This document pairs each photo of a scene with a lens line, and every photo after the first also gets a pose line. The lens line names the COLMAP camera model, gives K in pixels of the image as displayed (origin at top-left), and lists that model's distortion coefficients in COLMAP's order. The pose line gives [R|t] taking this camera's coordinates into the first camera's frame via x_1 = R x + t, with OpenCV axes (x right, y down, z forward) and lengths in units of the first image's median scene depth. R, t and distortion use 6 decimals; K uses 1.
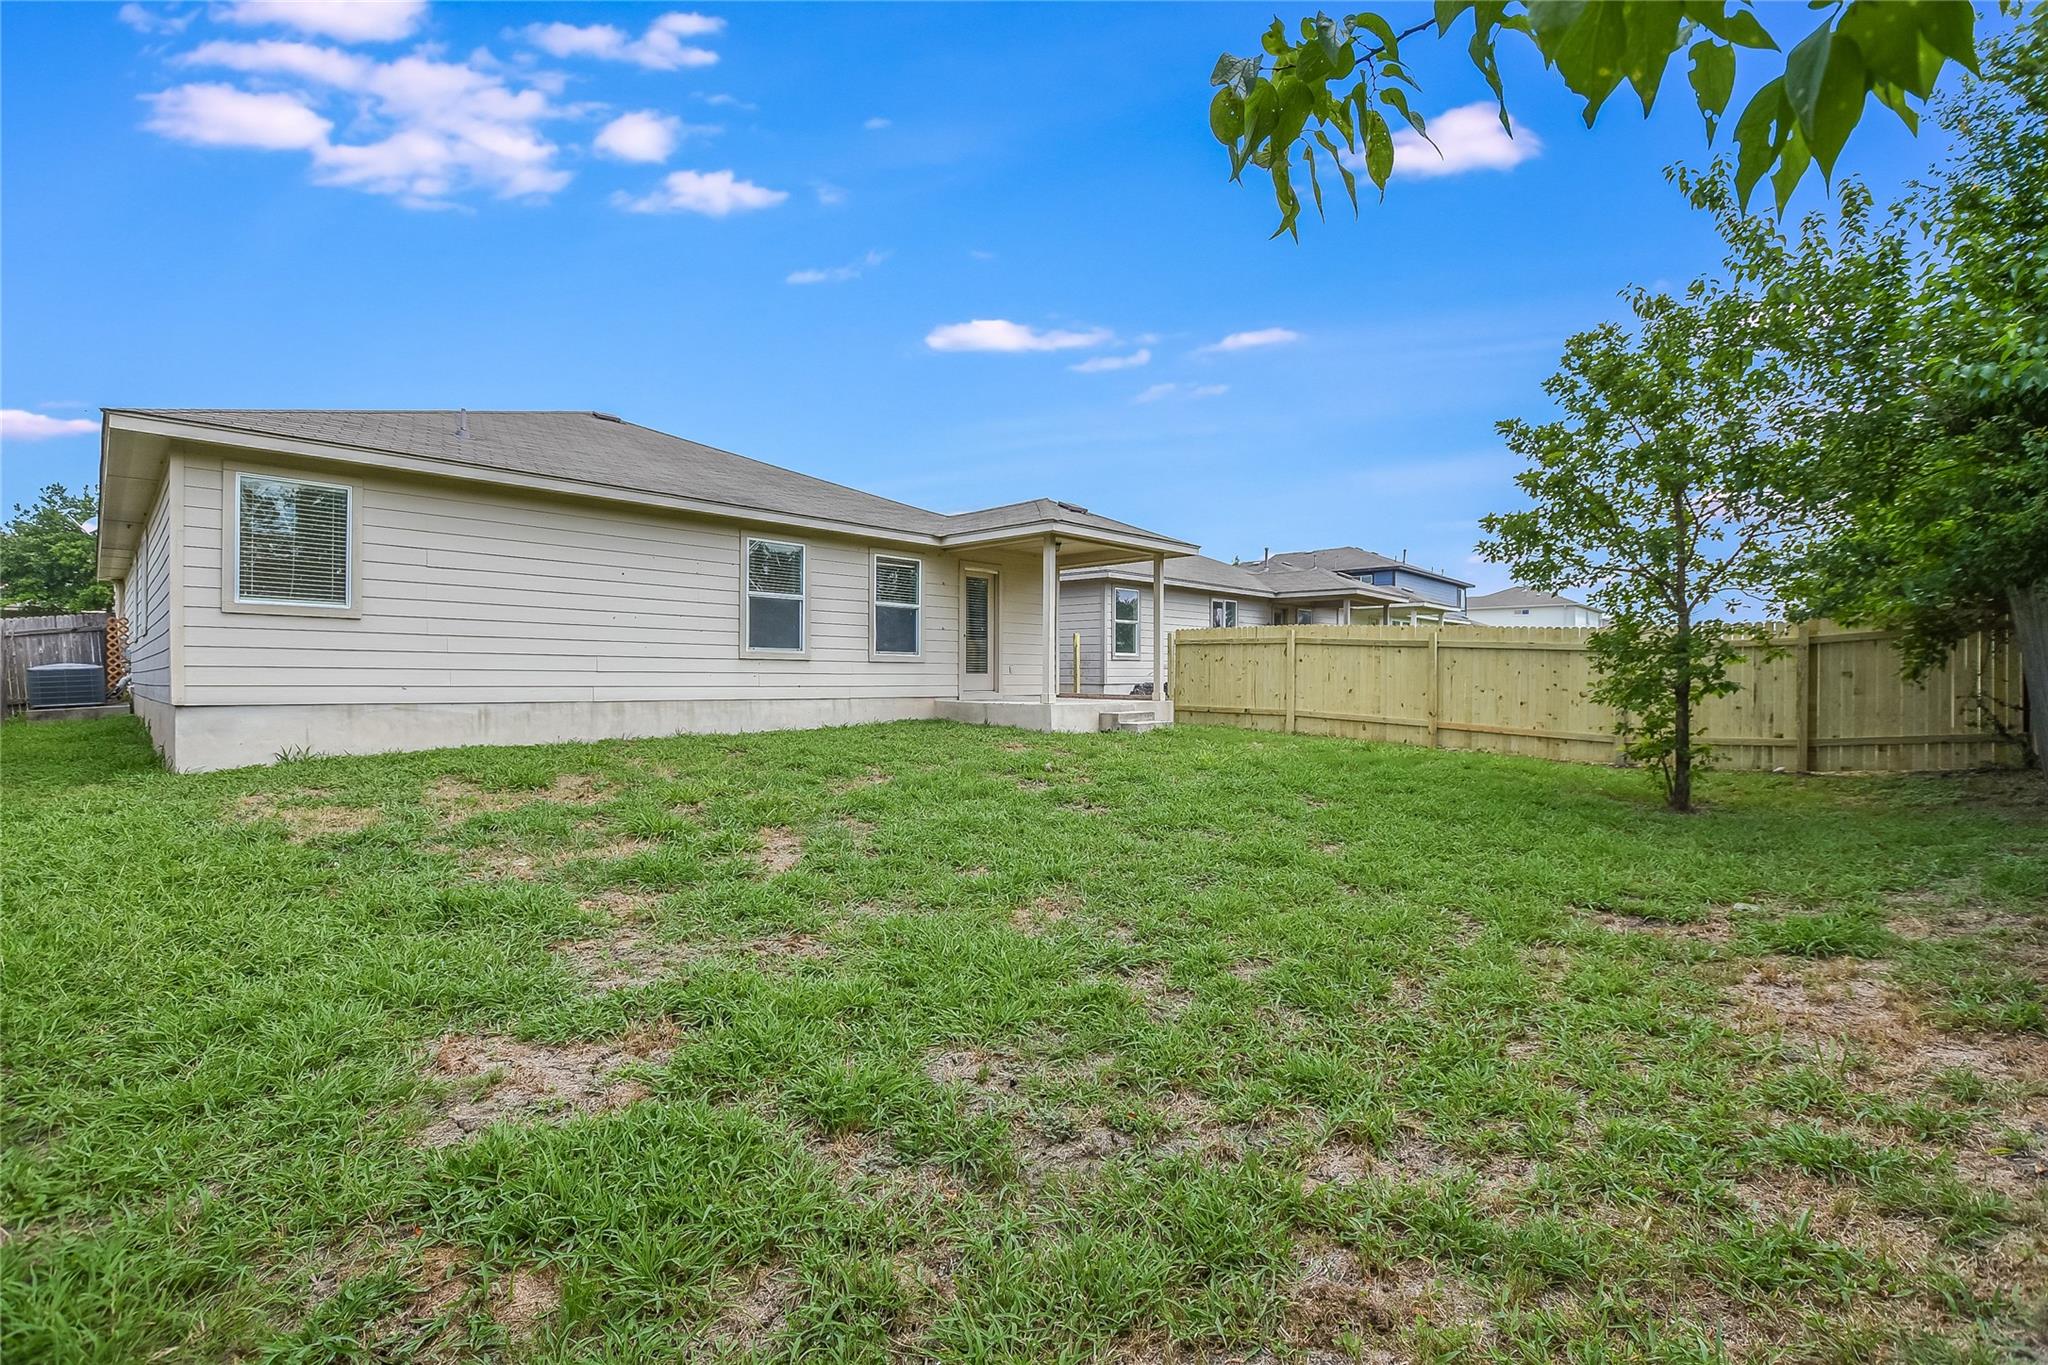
lens RADIAL K [[911.7, 0, 1024.5], [0, 911.7, 680.8], [0, 0, 1]] dist [-0.035061, 0.002866]
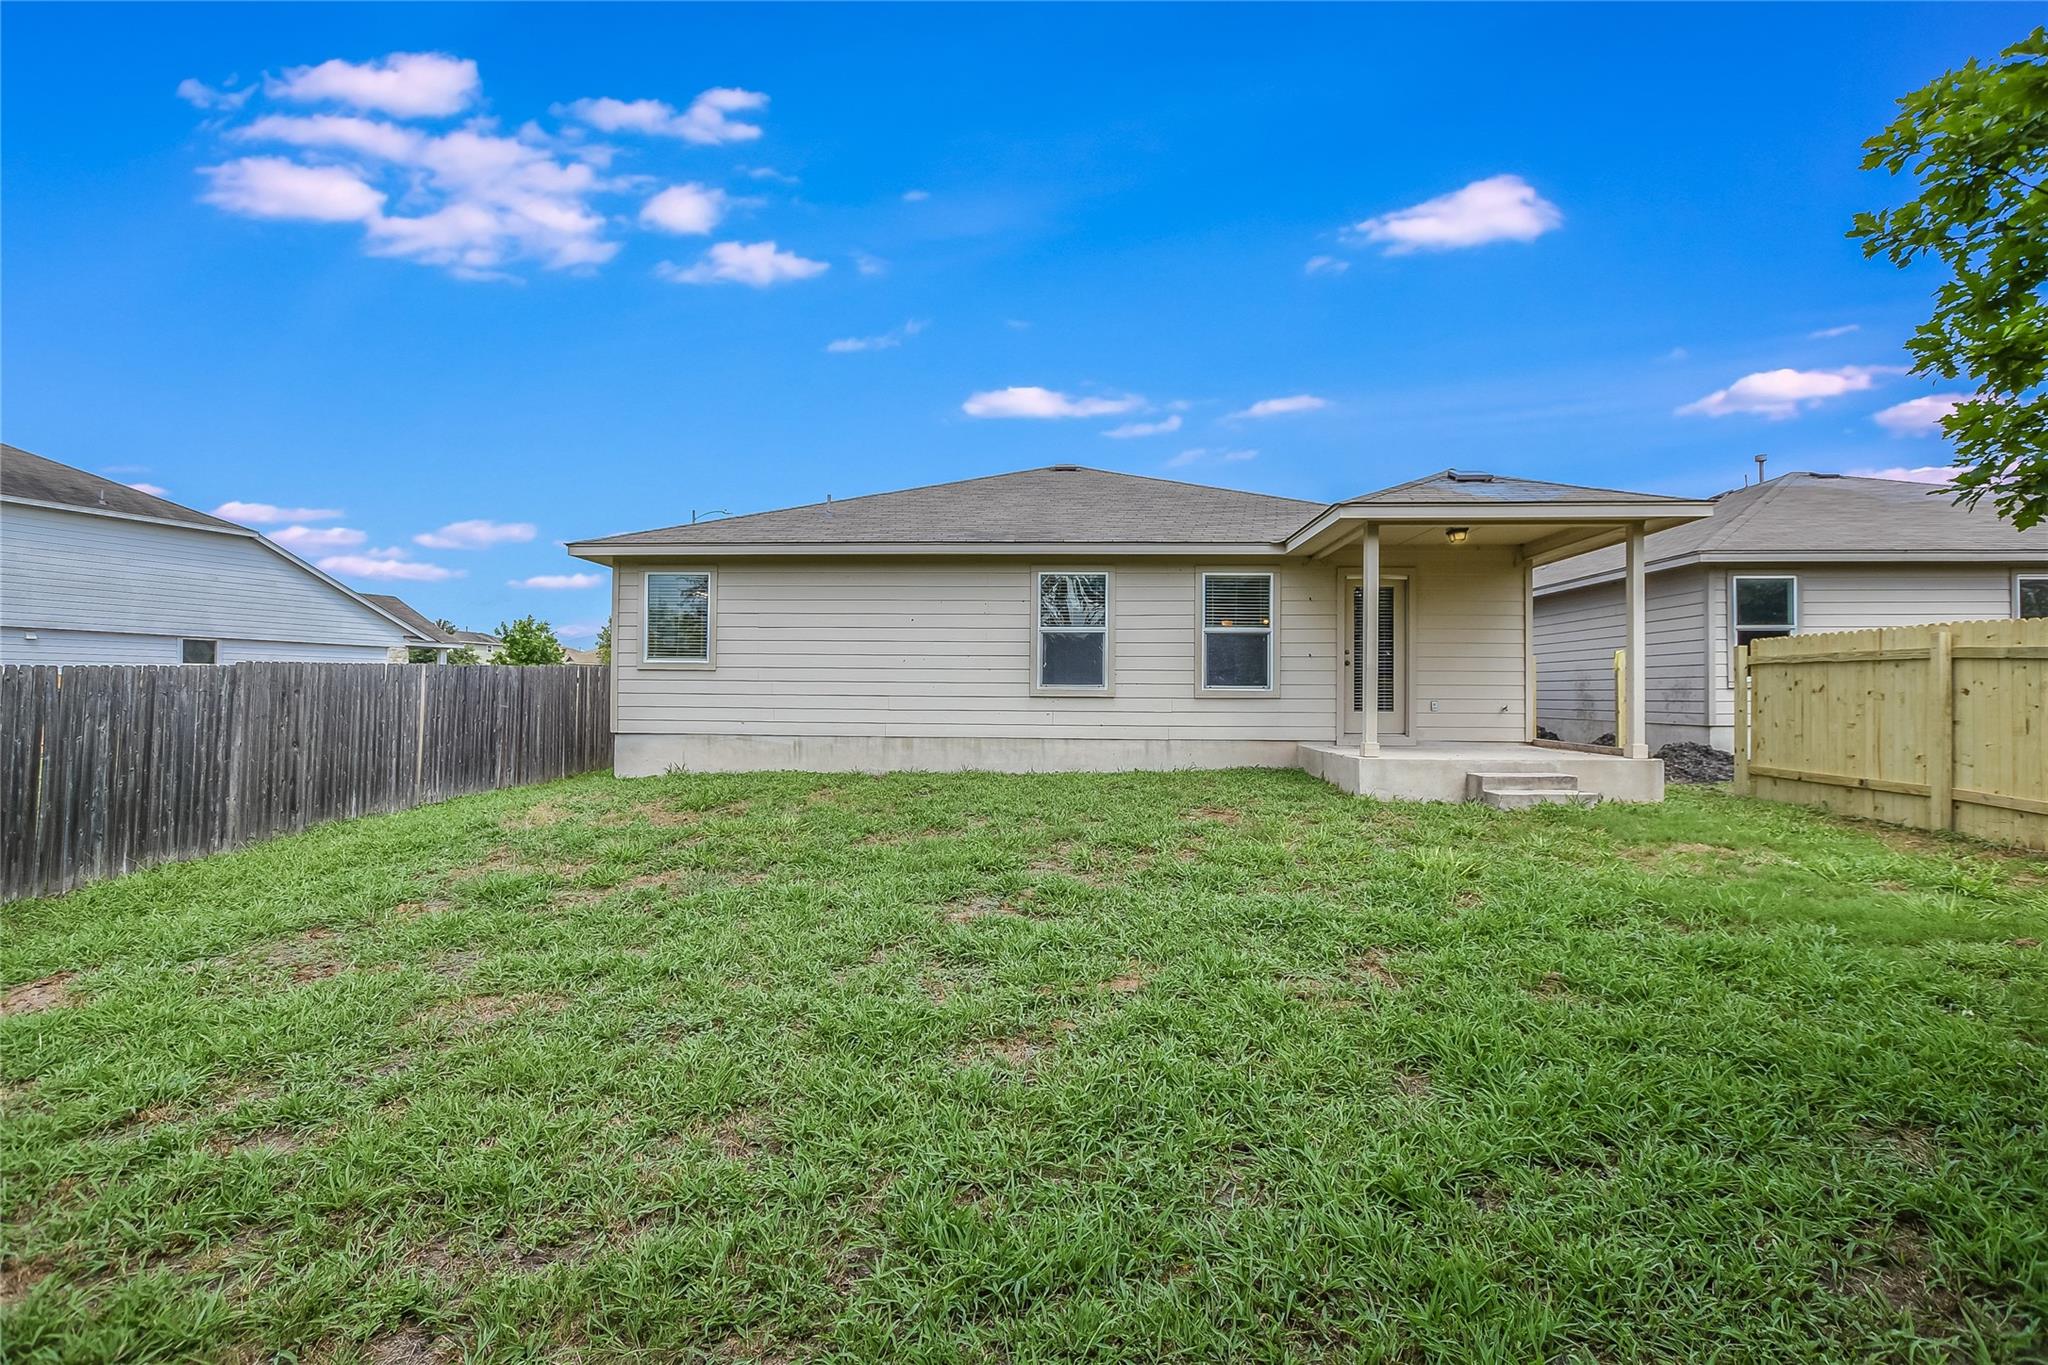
lens RADIAL K [[911.7, 0, 1026.9], [0, 911.7, 672.4], [0, 0, 1]] dist [-0.035061, 0.002866]
pose [[0.643203, -0.021831, -0.765384, 0.384659], [-0.005694, 0.999429, -0.033292, -0.015427], [0.765674, 0.025772, 0.642712, 0.317442]]
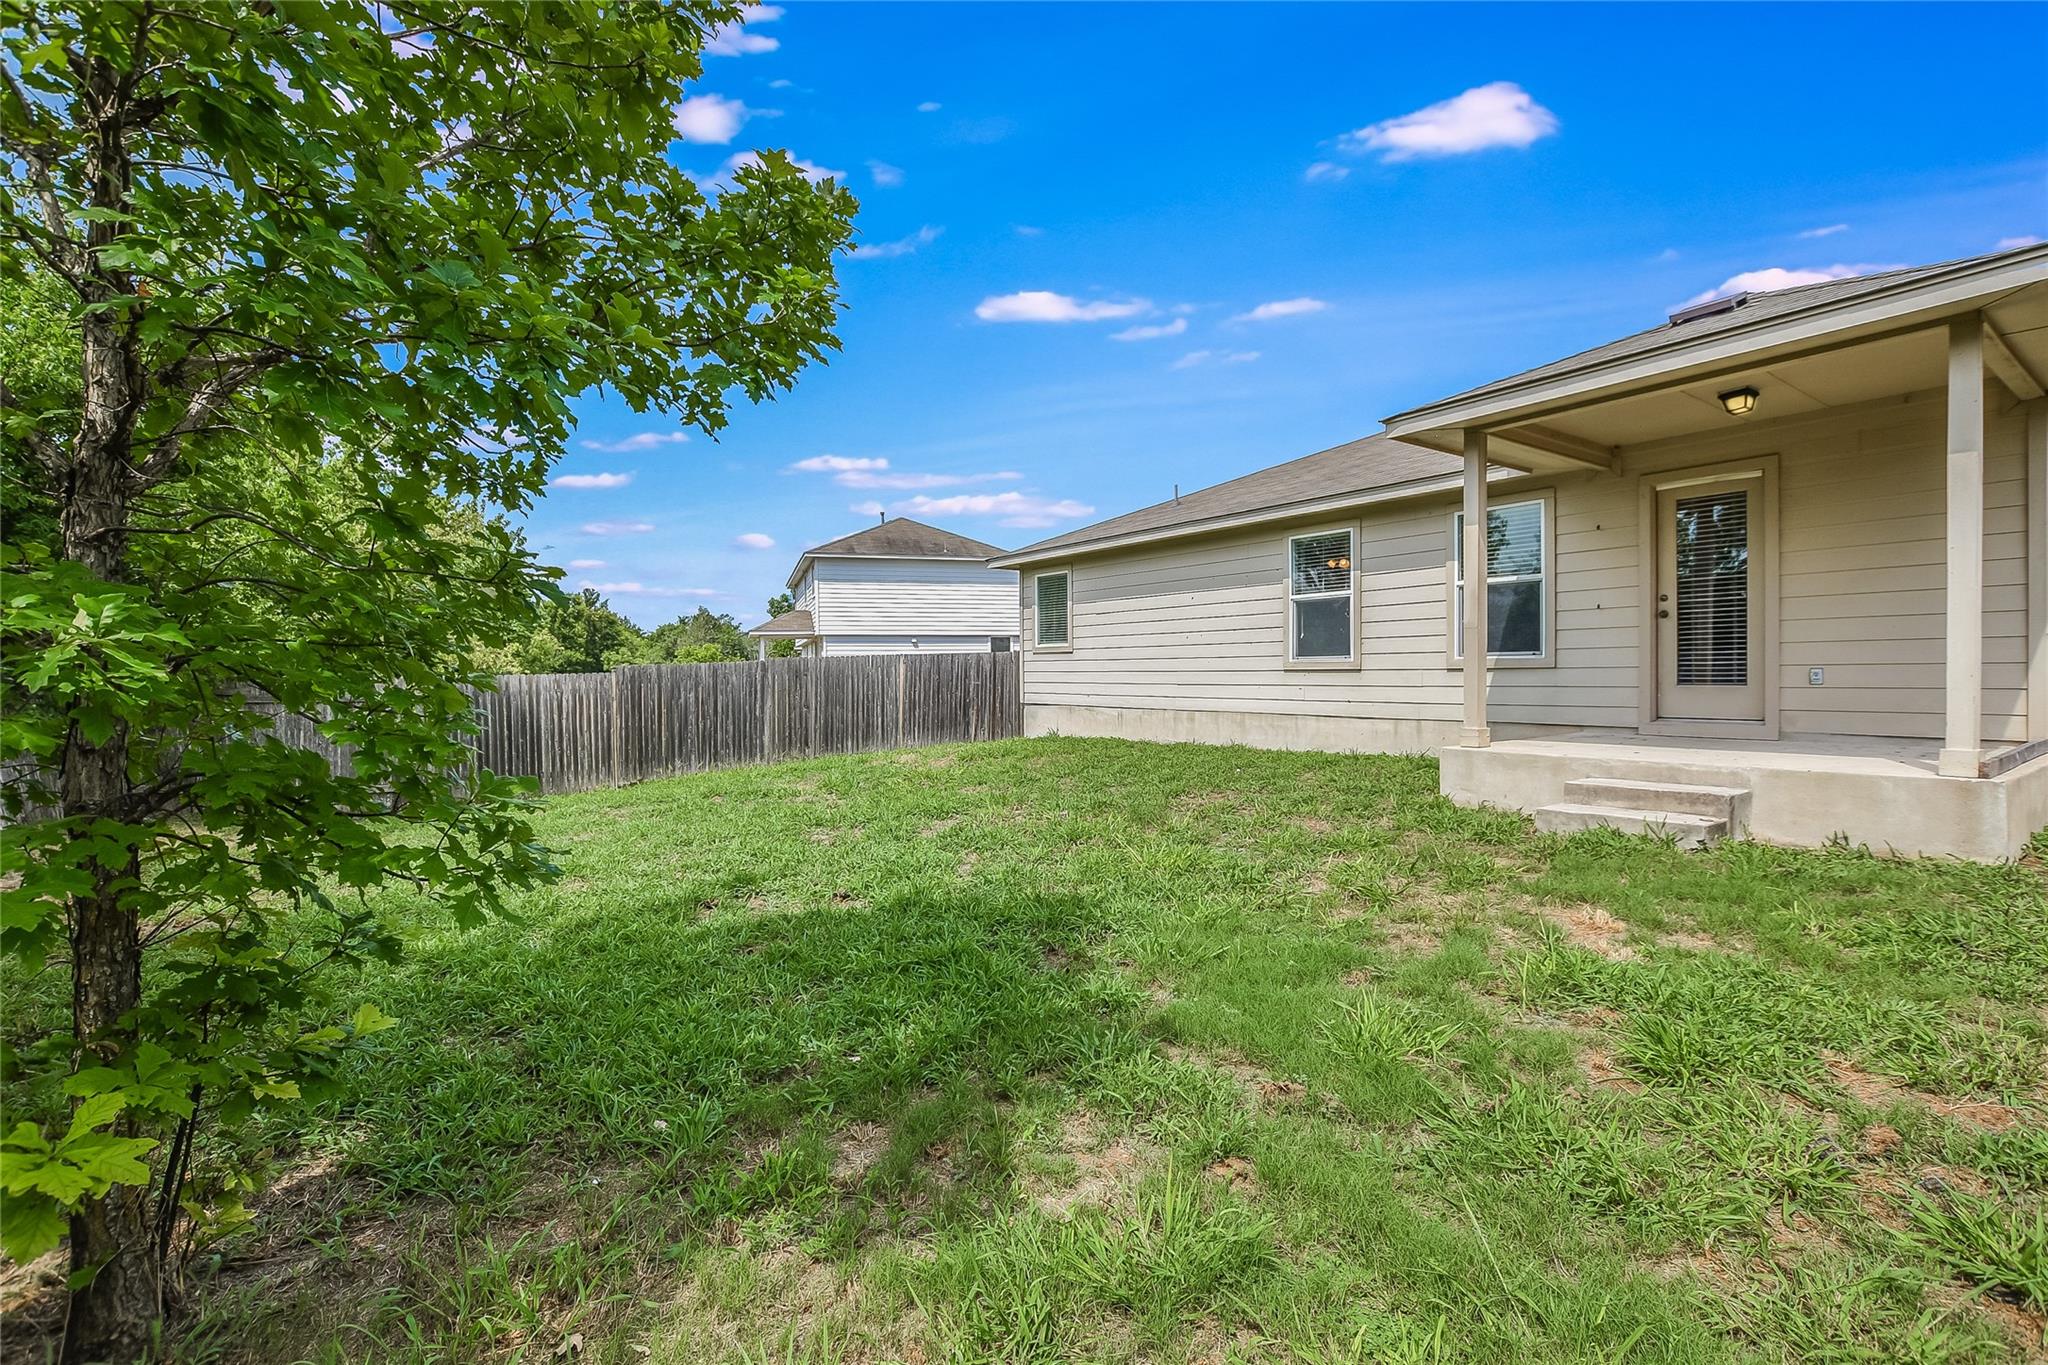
lens RADIAL K [[911.7, 0, 1013.1], [0, 911.7, 682.7], [0, 0, 1]] dist [-0.035061, 0.002866]
pose [[-0.206893, 0.007552, -0.978334, 0.572146], [0.005298, 0.999964, 0.006598, -0.016570], [0.978349, -0.003818, -0.206926, 0.805777]]
